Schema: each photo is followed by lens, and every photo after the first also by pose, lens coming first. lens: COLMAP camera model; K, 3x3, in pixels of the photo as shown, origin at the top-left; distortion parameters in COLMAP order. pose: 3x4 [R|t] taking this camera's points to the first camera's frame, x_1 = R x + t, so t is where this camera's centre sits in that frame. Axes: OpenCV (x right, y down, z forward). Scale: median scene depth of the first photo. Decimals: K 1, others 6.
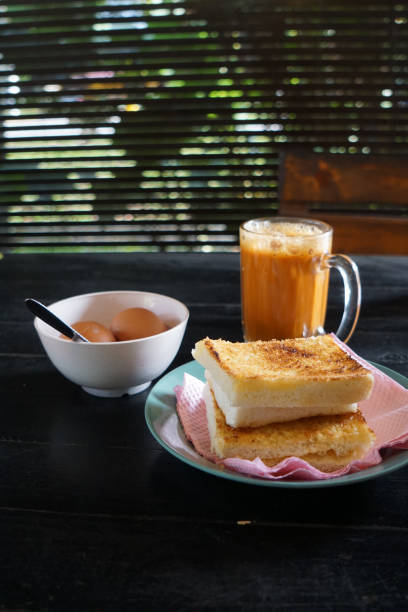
lens RADIAL K [[648.5, 0, 204.0], [0, 648.5, 306.0], [0, 0, 1]] dist [-0.113986, -0.001083]
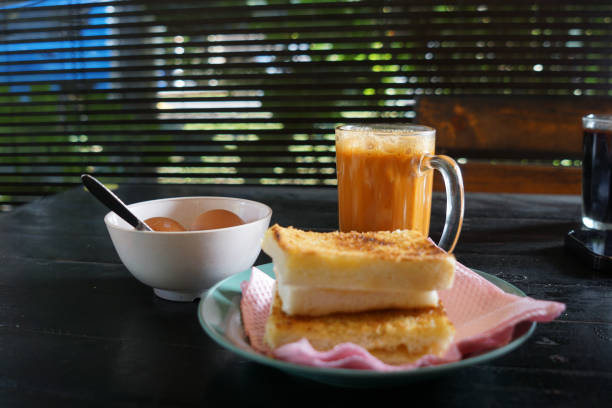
lens RADIAL K [[655.8, 0, 306.0], [0, 655.8, 204.0], [0, 0, 1]] dist [-0.132936, 0.016604]
pose [[0.995661, 0.021245, -0.090592, 0.138975], [-0.032727, 0.991337, -0.127202, 0.146523], [0.087105, 0.129615, 0.987731, 0.114525]]
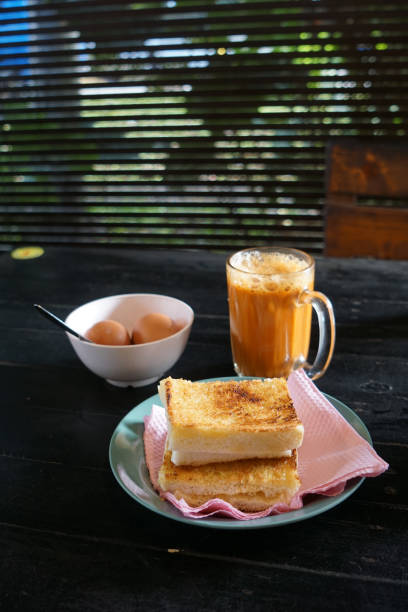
lens RADIAL K [[670.4, 0, 201.2], [0, 670.4, 316.2], [0, 0, 1]] dist [-0.102931, -0.025331]
pose [[0.988927, 0.034762, -0.144276, 0.241212], [-0.022560, 0.996094, 0.085367, -0.168920], [0.146680, -0.081167, 0.985848, -0.127580]]
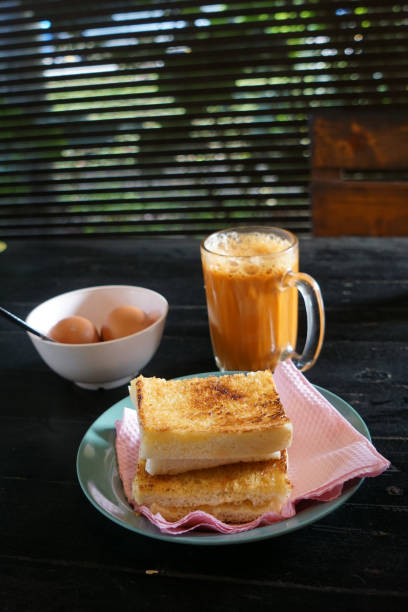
lens RADIAL K [[709.6, 0, 196.3], [0, 709.6, 304.1], [0, 0, 1]] dist [-0.114214, 0.010716]
pose [[0.990940, -0.015010, -0.133462, 0.257266], [0.025502, 0.996685, 0.077261, -0.155668], [0.131860, -0.079965, 0.988038, -0.056482]]
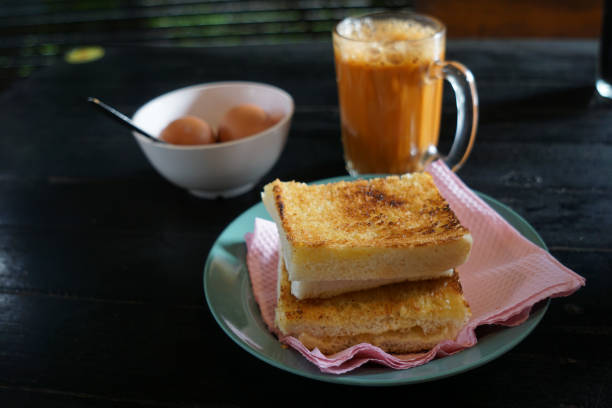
lens RADIAL K [[642.5, 0, 306.0], [0, 642.5, 204.0], [0, 0, 1]] dist [-0.125004, 0.016599]
pose [[0.996028, -0.011594, -0.088278, 0.124504], [0.029444, 0.978593, 0.203686, -0.096105], [0.084027, -0.205476, 0.975048, 0.211864]]
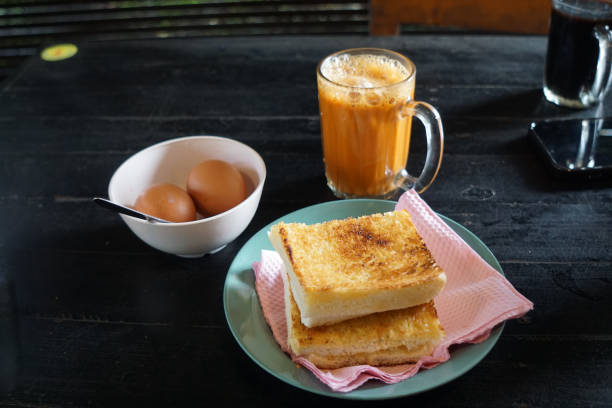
lens RADIAL K [[648.5, 0, 306.0], [0, 648.5, 204.0], [0, 0, 1]] dist [-0.113986, -0.001083]
pose [[0.999441, -0.032839, -0.006307, 0.053413], [0.033219, 0.953416, 0.299825, -0.298643], [-0.003833, -0.299867, 0.953973, 0.070241]]
